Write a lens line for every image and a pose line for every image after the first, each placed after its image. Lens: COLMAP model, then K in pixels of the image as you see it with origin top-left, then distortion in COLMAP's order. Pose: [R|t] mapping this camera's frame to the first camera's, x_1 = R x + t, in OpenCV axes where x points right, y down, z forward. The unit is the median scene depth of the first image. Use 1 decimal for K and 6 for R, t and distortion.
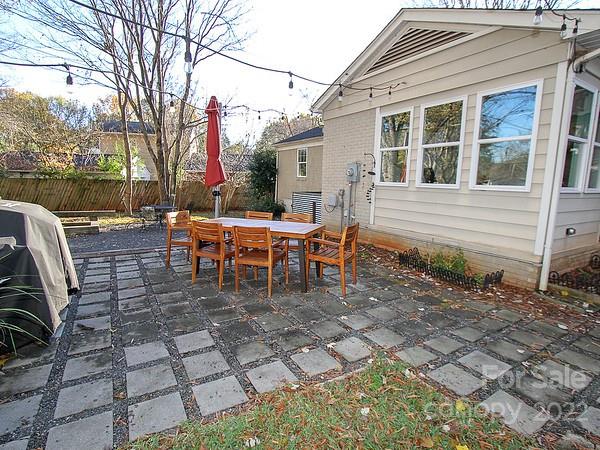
lens RADIAL K [[311.1, 0, 299.5], [0, 311.1, 225.9], [0, 0, 1]] dist [-0.026960, 0.007497]
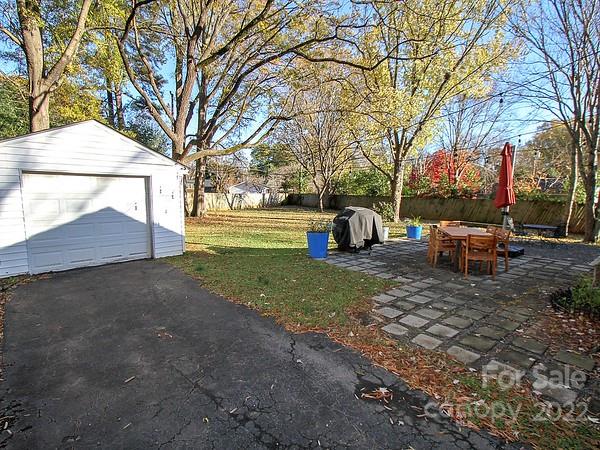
lens RADIAL K [[311.1, 0, 303.0], [0, 311.1, 226.0], [0, 0, 1]] dist [-0.026960, 0.007497]
pose [[0.126874, 0.087229, -0.988076, 1.347929], [-0.152694, 0.985970, 0.067437, -0.011756], [0.980096, 0.142317, 0.138414, -0.022979]]
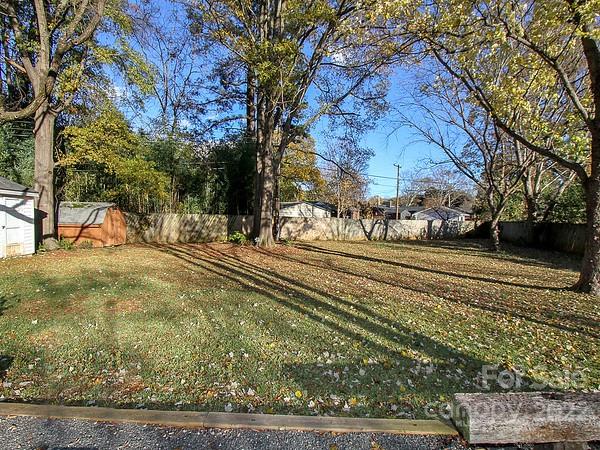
lens RADIAL K [[311.1, 0, 297.7], [0, 311.1, 223.7], [0, 0, 1]] dist [-0.026960, 0.007497]
pose [[-0.589419, -0.016039, -0.807668, -1.097590], [-0.146002, 0.985453, 0.086980, -0.267498], [0.794524, 0.169188, -0.583187, 1.735843]]
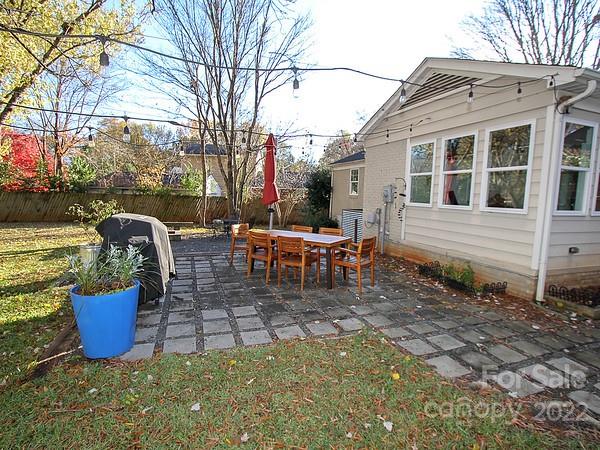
lens RADIAL K [[311.1, 0, 299.2], [0, 311.1, 225.0], [0, 0, 1]] dist [-0.026960, 0.007497]
pose [[0.980040, 0.023674, -0.197386, 0.127742], [-0.033741, 0.998287, -0.047799, 0.012719], [0.195916, 0.053505, 0.979160, -0.274112]]
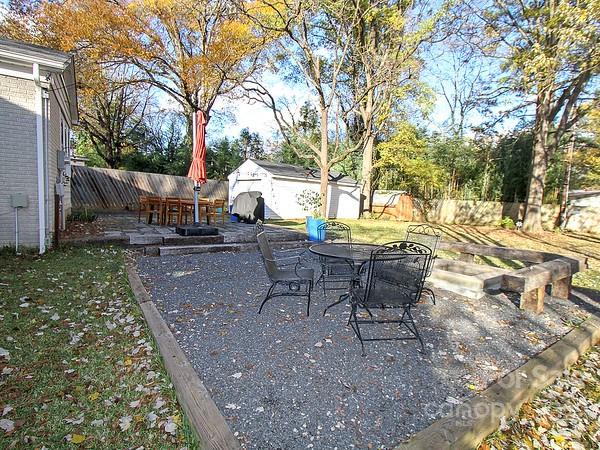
lens RADIAL K [[311.1, 0, 298.1], [0, 311.1, 224.1], [0, 0, 1]] dist [-0.026960, 0.007497]
pose [[-0.997635, -0.066220, -0.018419, -0.867367], [-0.068668, 0.971883, 0.225229, -0.397301], [0.002986, 0.225961, -0.974132, 3.210786]]
